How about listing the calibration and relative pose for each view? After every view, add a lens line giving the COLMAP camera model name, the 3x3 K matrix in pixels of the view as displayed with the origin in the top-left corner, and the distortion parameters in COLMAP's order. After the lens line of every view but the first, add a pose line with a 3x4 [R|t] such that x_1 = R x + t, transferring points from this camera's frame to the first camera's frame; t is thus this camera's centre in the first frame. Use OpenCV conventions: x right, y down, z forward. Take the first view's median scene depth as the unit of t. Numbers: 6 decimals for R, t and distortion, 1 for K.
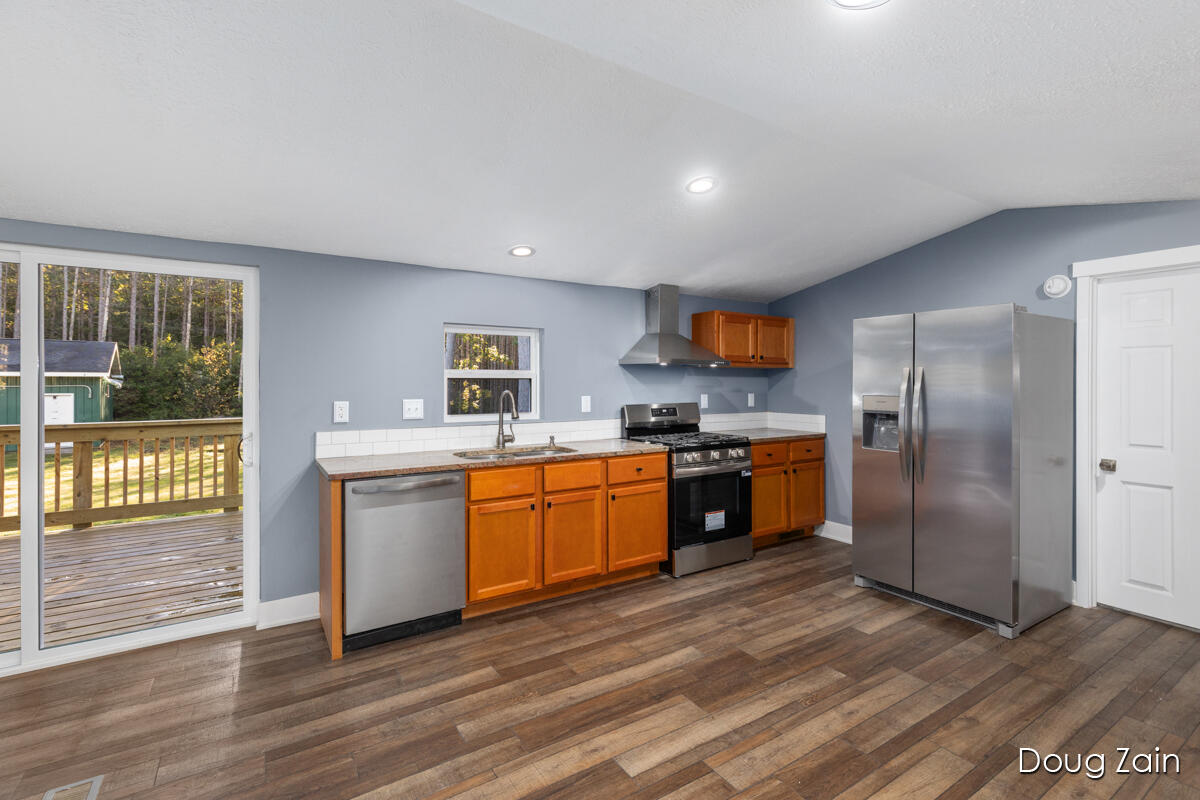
lens RADIAL K [[553.6, 0, 605.1], [0, 553.6, 383.7], [0, 0, 1]] dist [0.008176, -0.000586]
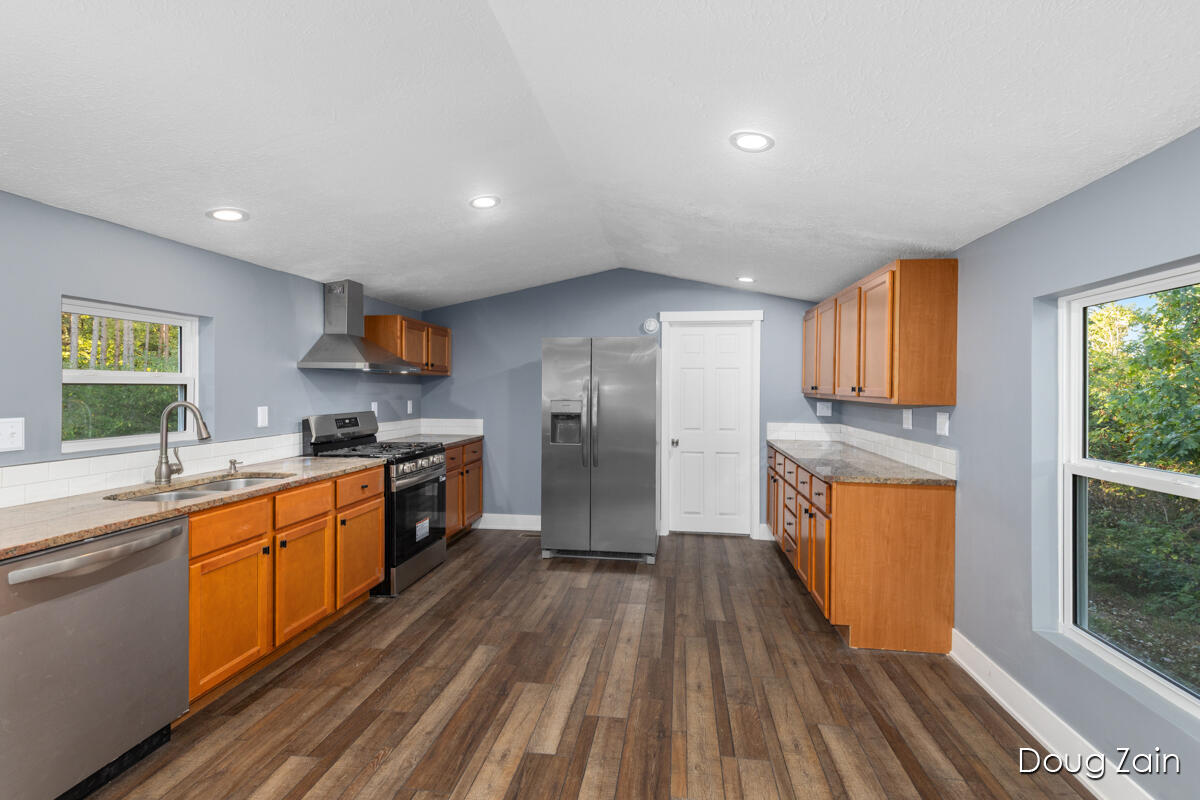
lens RADIAL K [[553.2, 0, 613.4], [0, 553.2, 390.7], [0, 0, 1]] dist [0.009507, -0.000253]
pose [[0.644117, -0.001270, 0.764926, -0.400809], [-0.000432, 0.999998, 0.002023, -0.003276], [-0.764927, -0.001634, 0.644115, 0.120708]]
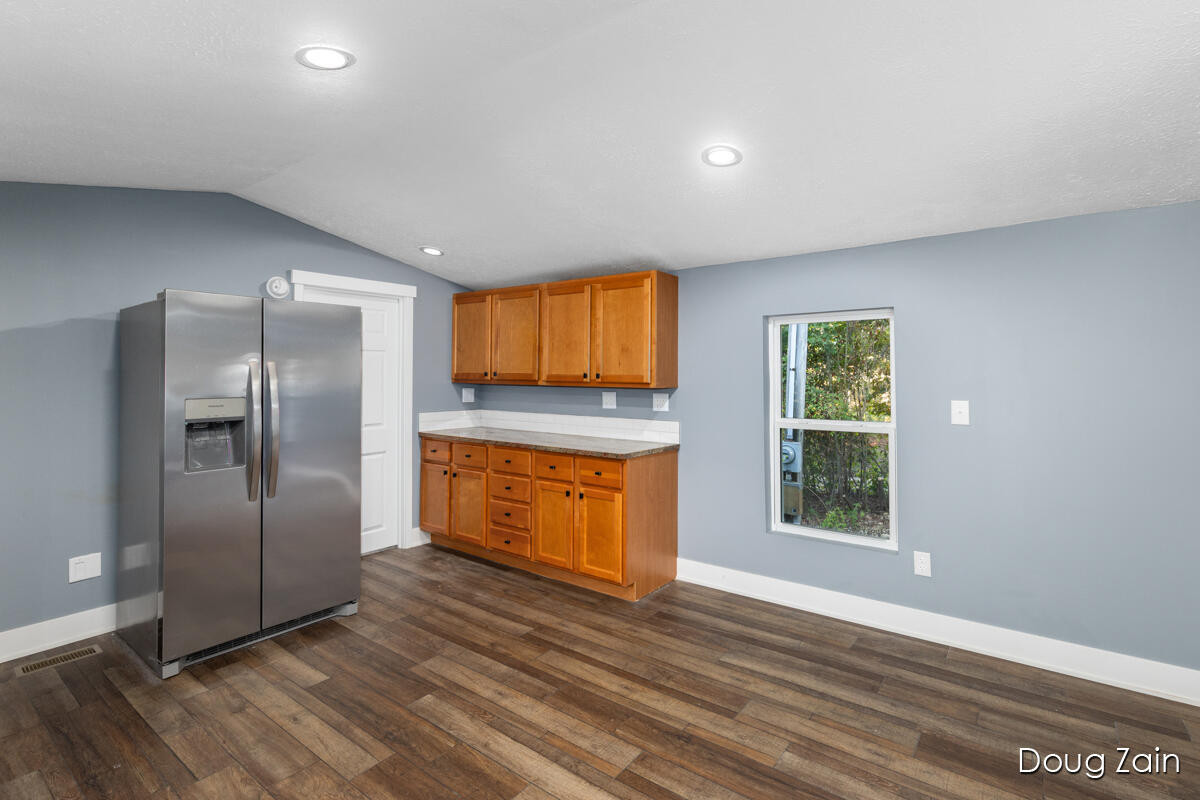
lens RADIAL K [[565.0, 0, 626.9], [0, 565.0, 374.8], [0, 0, 1]] dist [0.009522, -0.000636]
pose [[-0.360196, -0.003688, 0.932869, -0.437440], [0.004699, 0.999972, 0.005768, -0.012231], [-0.932865, 0.006461, -0.360169, 0.784615]]
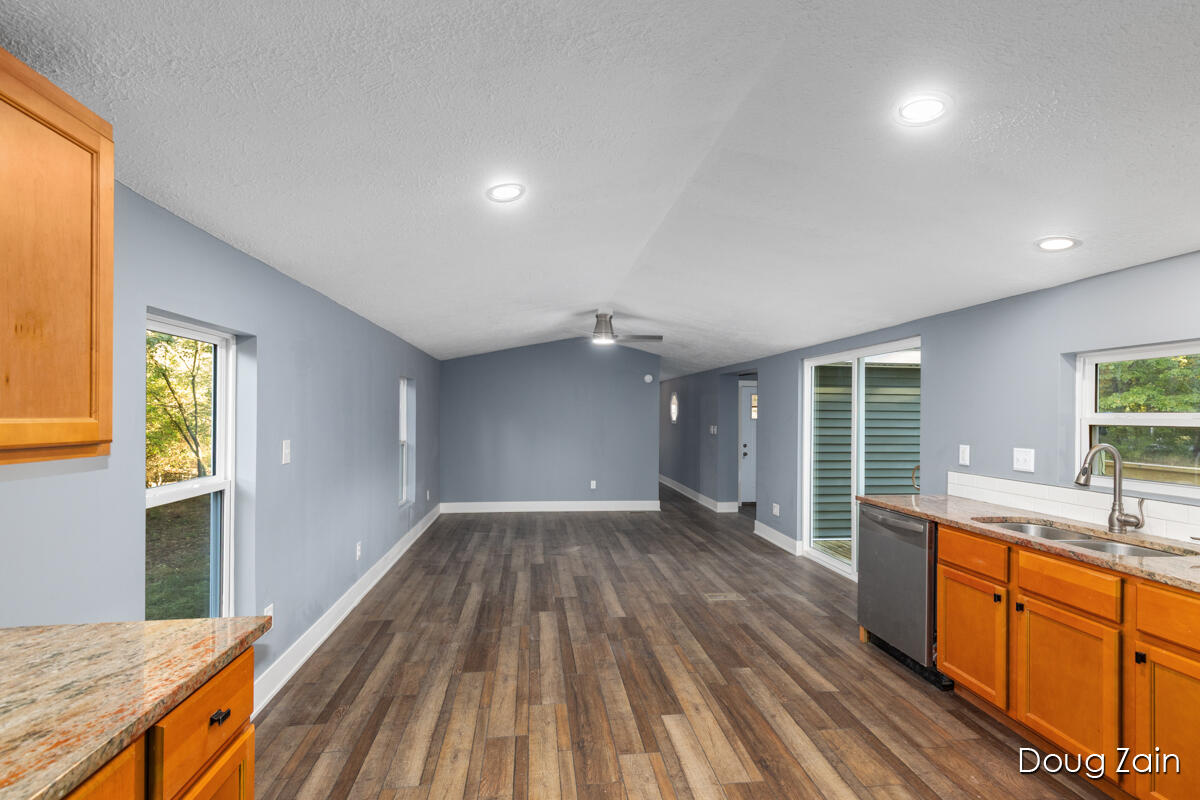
lens RADIAL K [[537.4, 0, 599.1], [0, 537.4, 416.6], [0, 0, 1]] dist [0.002104, 0.000036]
pose [[-0.441123, -0.003791, -0.897439, 0.734182], [-0.015573, 0.999873, 0.003431, -0.014614], [0.897312, 0.015489, -0.441126, 0.810329]]
